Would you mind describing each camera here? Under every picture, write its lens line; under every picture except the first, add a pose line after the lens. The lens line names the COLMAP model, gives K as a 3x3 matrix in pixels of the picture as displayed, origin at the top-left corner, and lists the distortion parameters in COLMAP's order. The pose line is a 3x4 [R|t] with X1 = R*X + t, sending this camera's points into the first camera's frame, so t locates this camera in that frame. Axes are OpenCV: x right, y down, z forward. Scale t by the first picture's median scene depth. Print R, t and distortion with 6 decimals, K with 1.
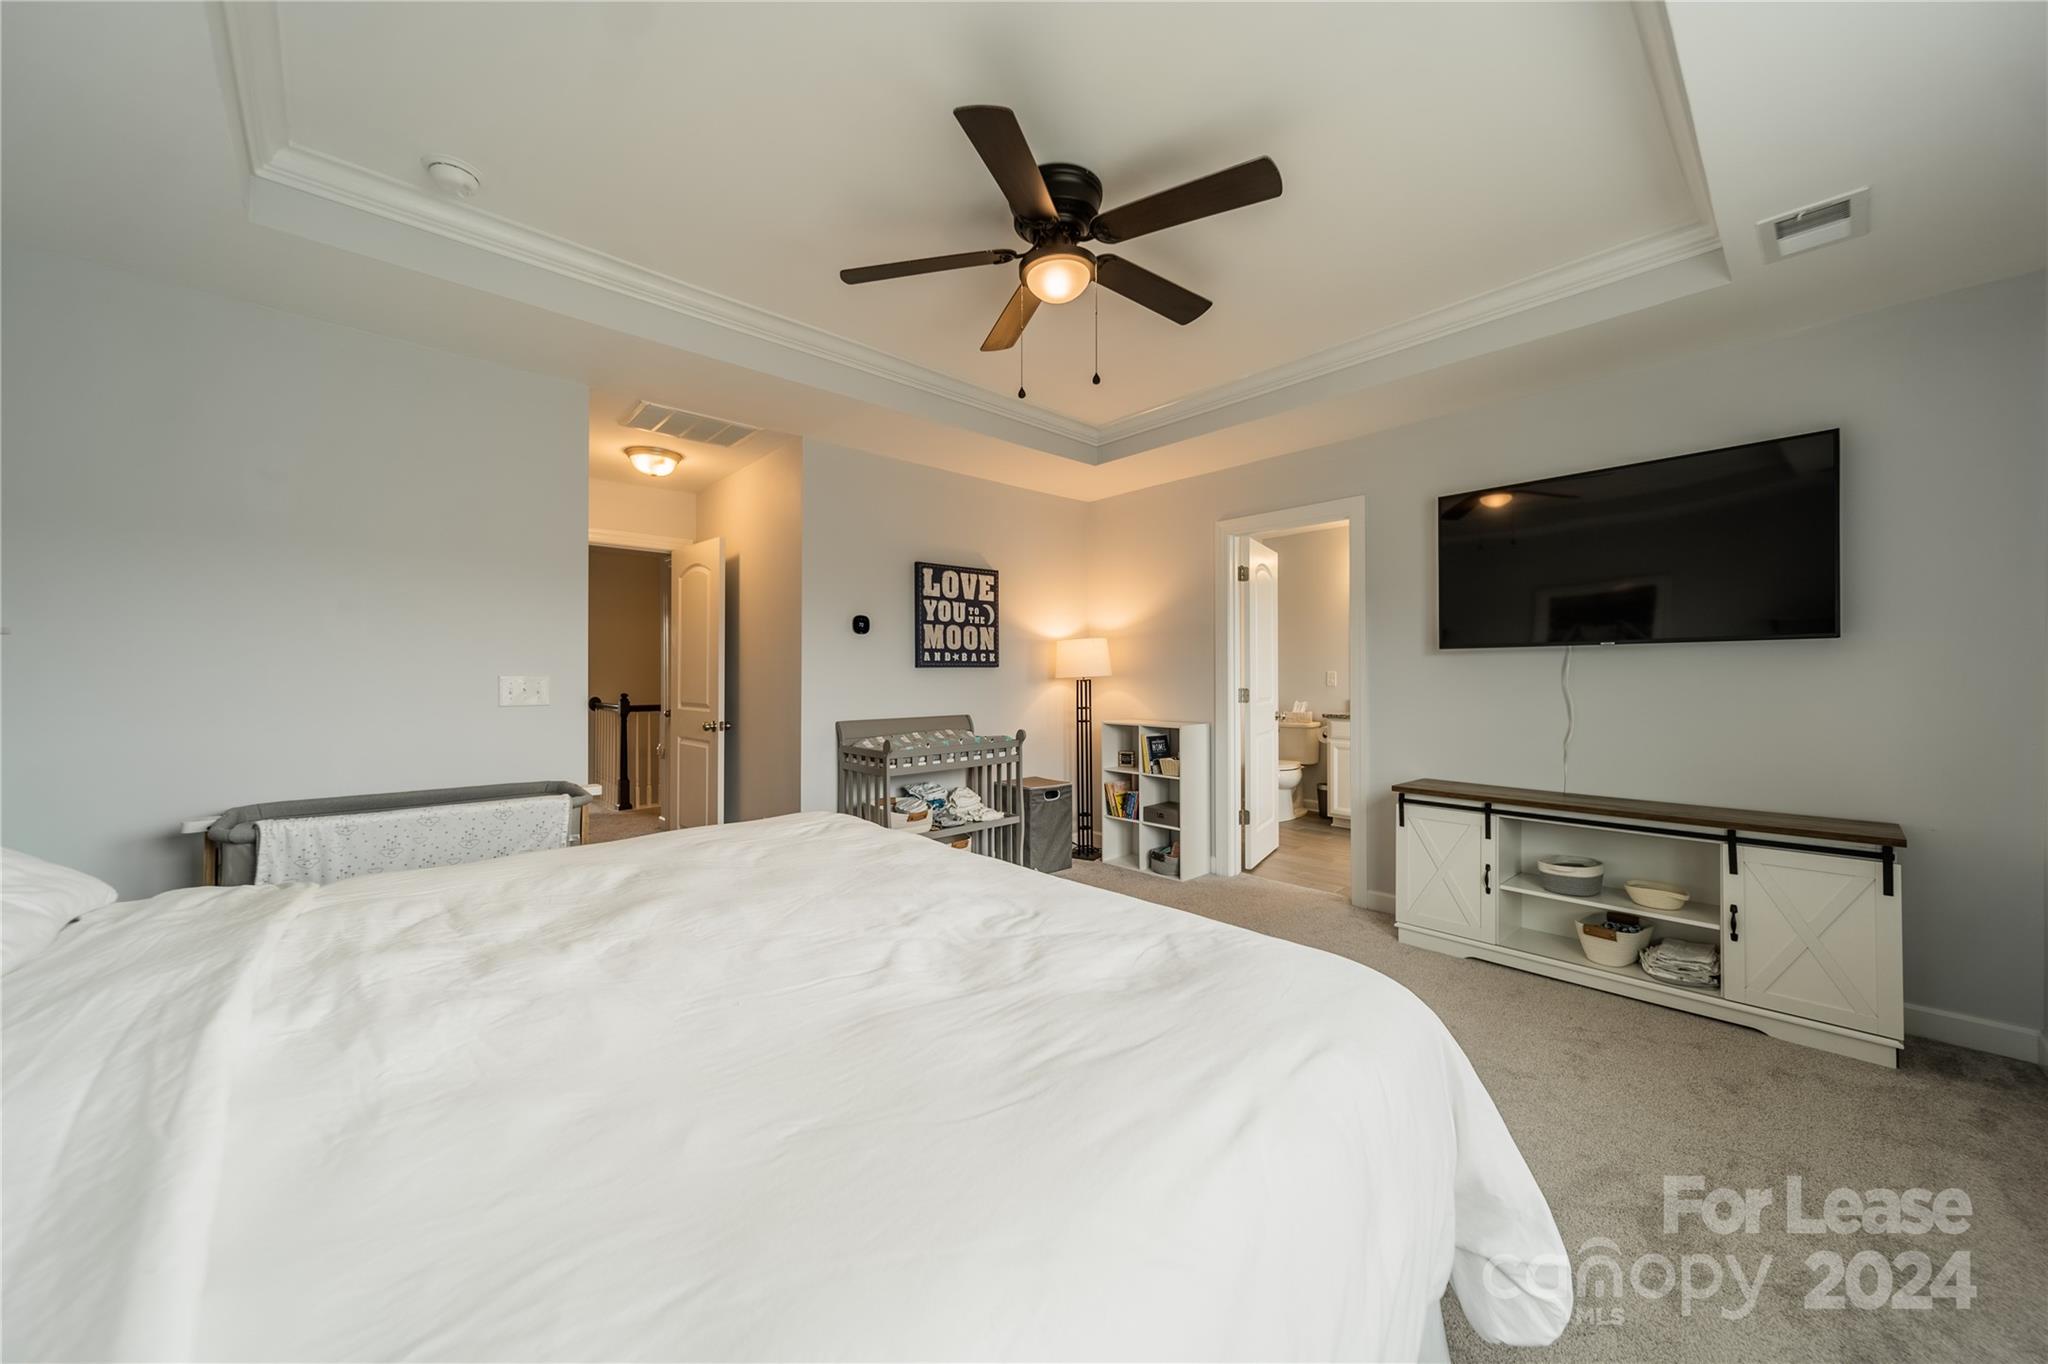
lens RADIAL K [[728.2, 0, 1028.2], [0, 728.2, 674.0], [0, 0, 1]] dist [0.007142, -0.000128]
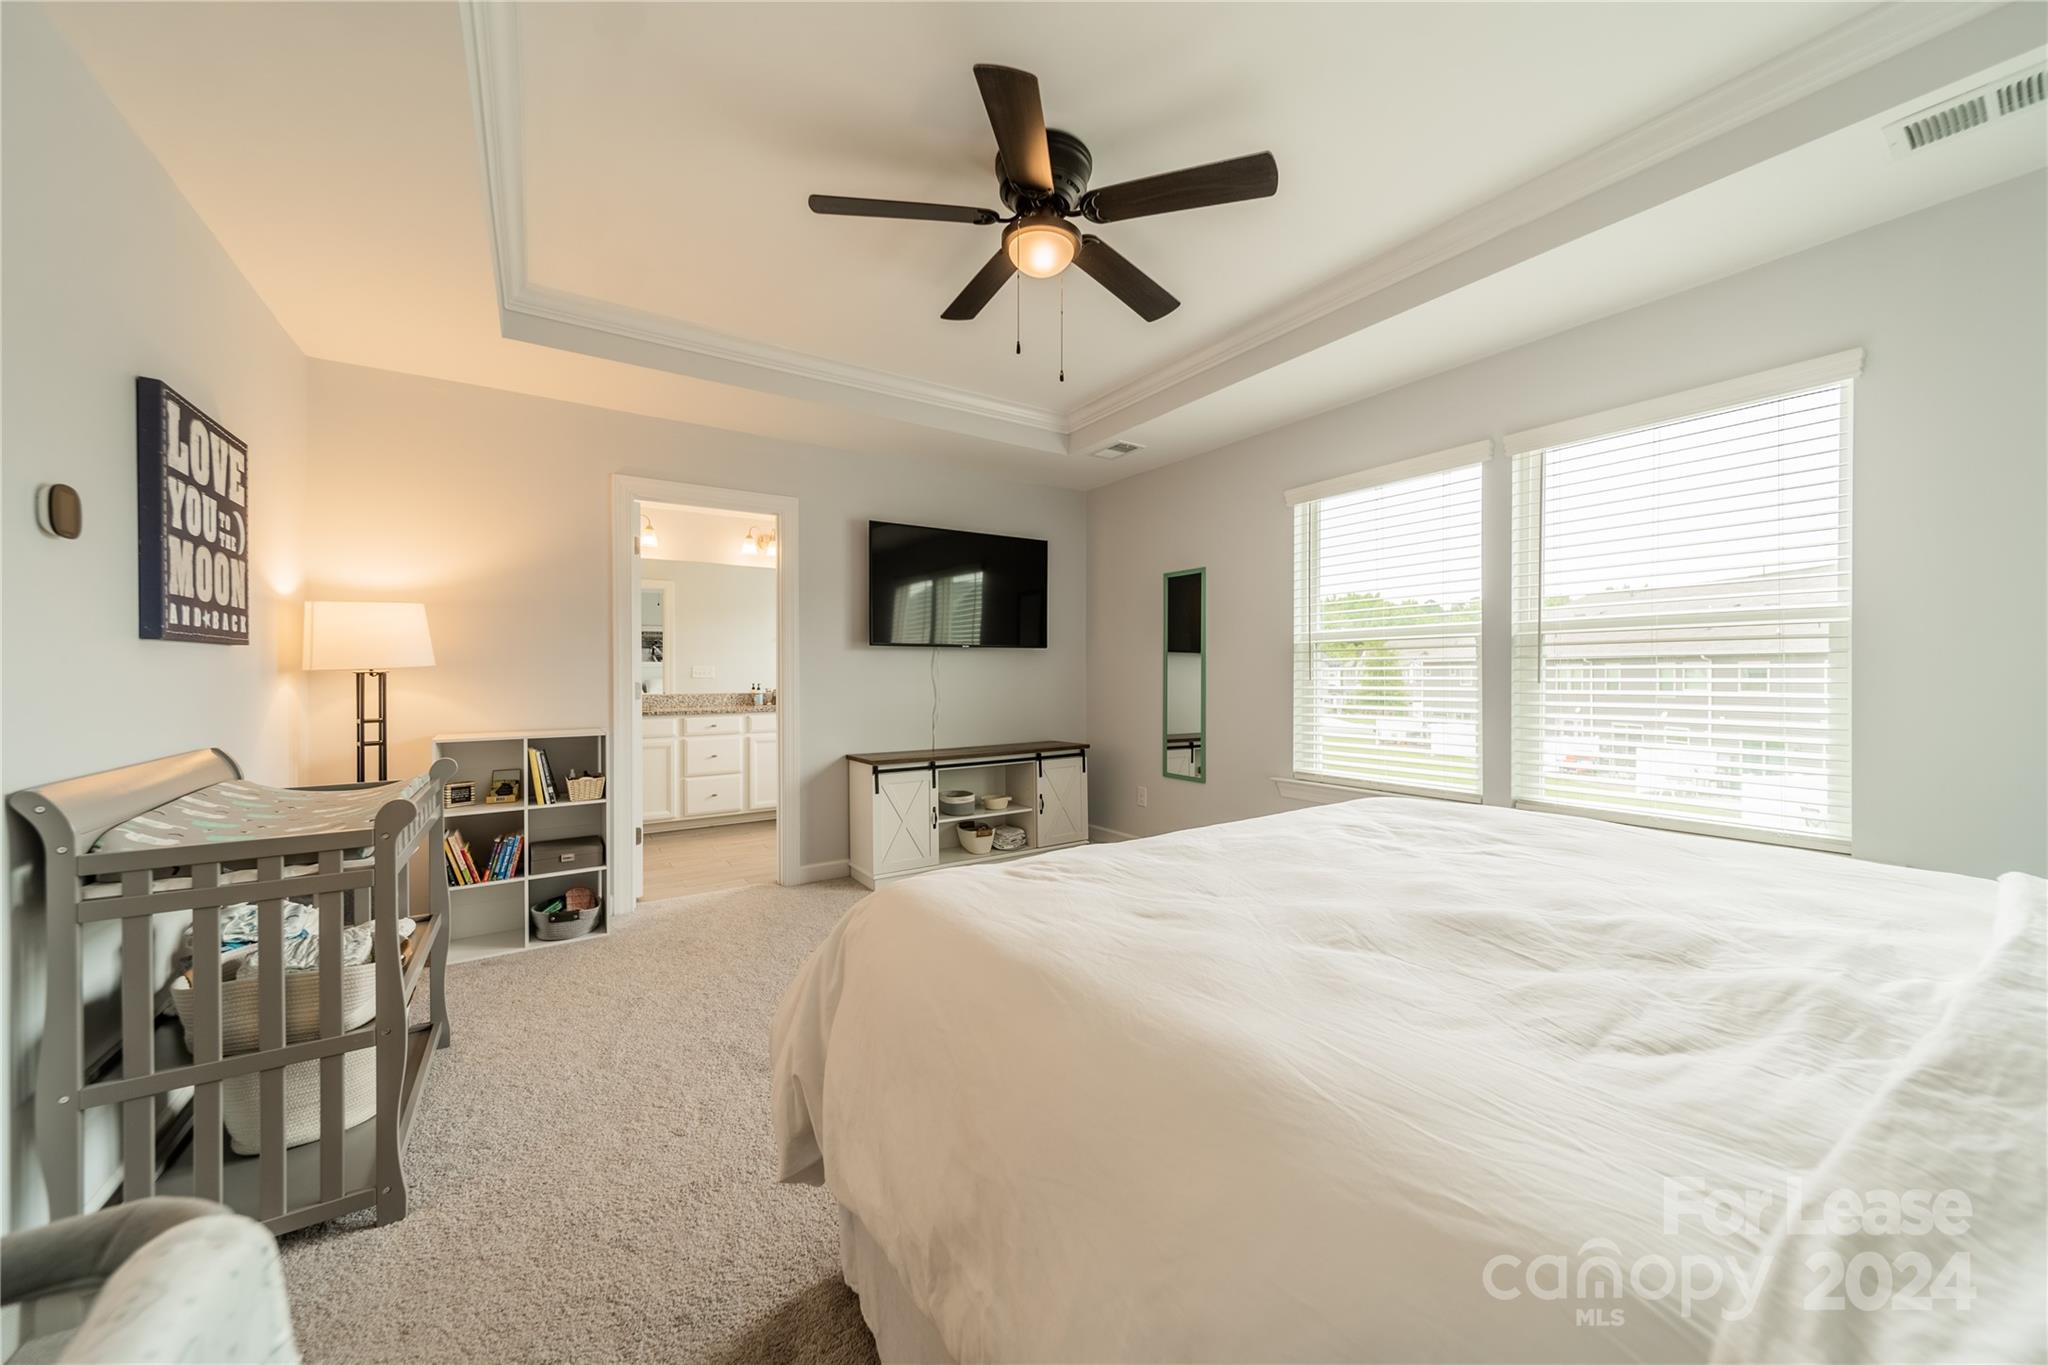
lens RADIAL K [[725.4, 0, 1024.9], [0, 725.4, 677.2], [0, 0, 1]] dist [0.007857, -0.000316]
pose [[0.153175, -0.004684, 0.988188, -0.480990], [0.000560, 0.999989, 0.004654, 0.010643], [-0.988199, -0.000159, 0.153176, 0.453486]]
